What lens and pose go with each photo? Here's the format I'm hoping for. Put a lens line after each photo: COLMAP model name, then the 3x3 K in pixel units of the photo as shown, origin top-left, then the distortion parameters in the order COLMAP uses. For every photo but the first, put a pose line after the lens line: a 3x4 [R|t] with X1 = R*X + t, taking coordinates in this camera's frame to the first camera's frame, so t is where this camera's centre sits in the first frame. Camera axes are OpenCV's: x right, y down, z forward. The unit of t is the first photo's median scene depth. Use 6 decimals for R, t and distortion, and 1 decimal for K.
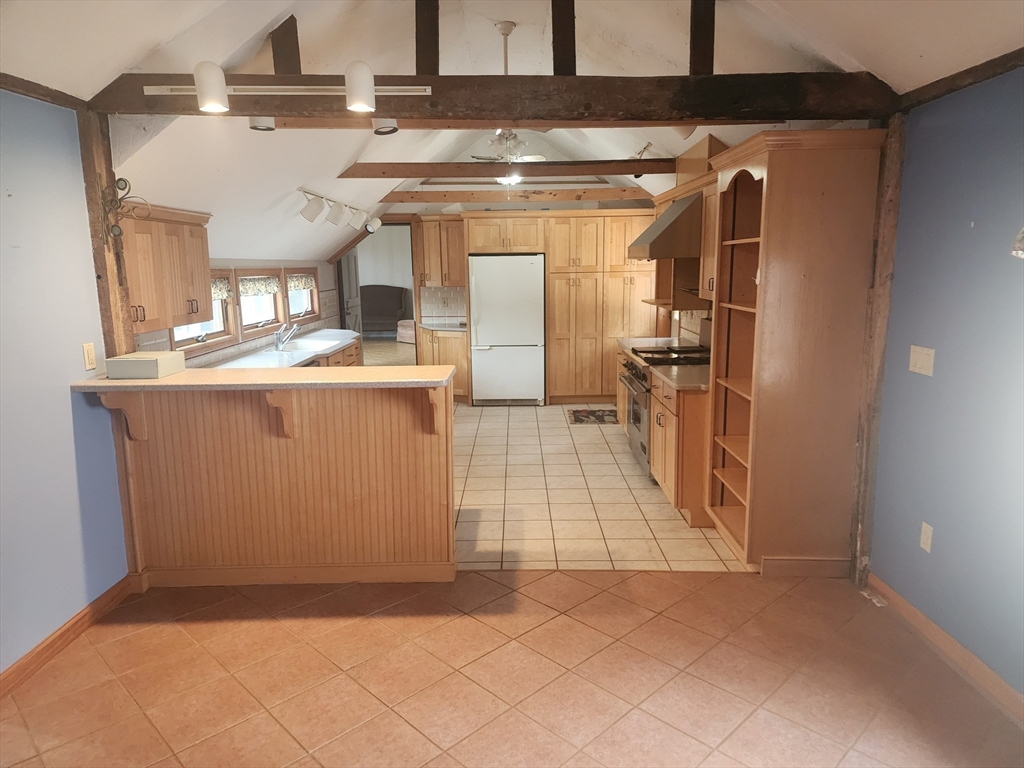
lens RADIAL K [[678.7, 0, 512.0], [0, 678.7, 384.0], [0, 0, 1]] dist [0.088453, -0.088464]
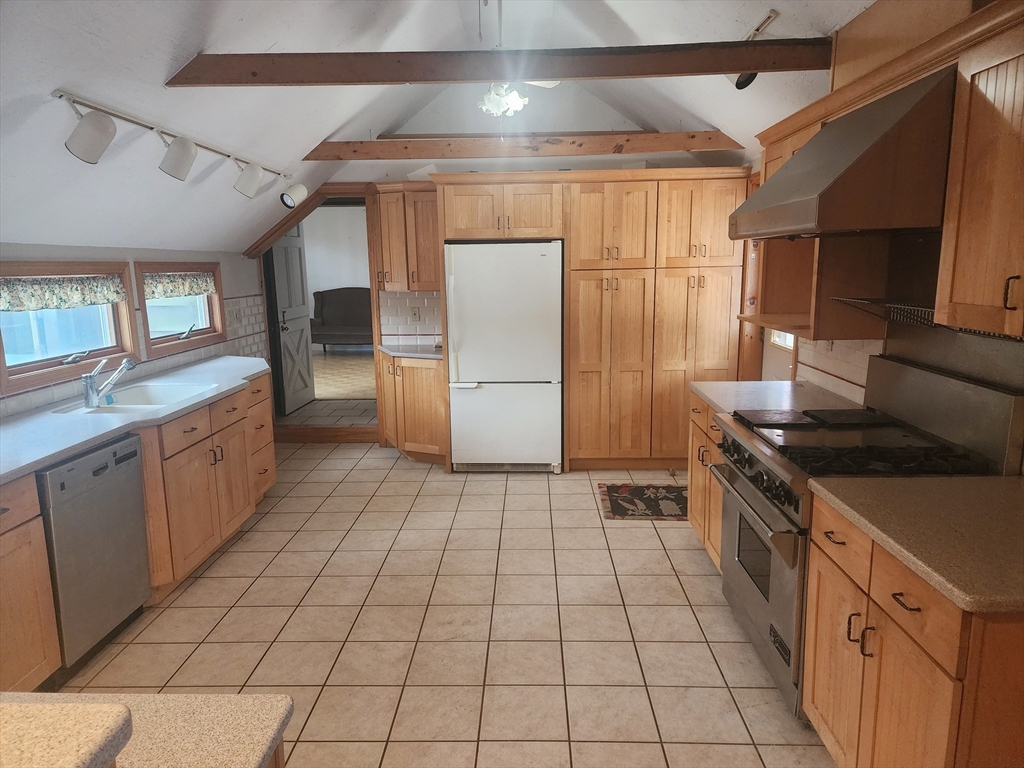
lens RADIAL K [[678.7, 0, 512.0], [0, 678.7, 384.0], [0, 0, 1]] dist [0.088453, -0.088464]
pose [[0.999759, 0.002660, -0.021787, 0.014471], [-0.002678, 0.999996, -0.000777, -0.055646], [0.021785, 0.000835, 0.999762, 0.360440]]
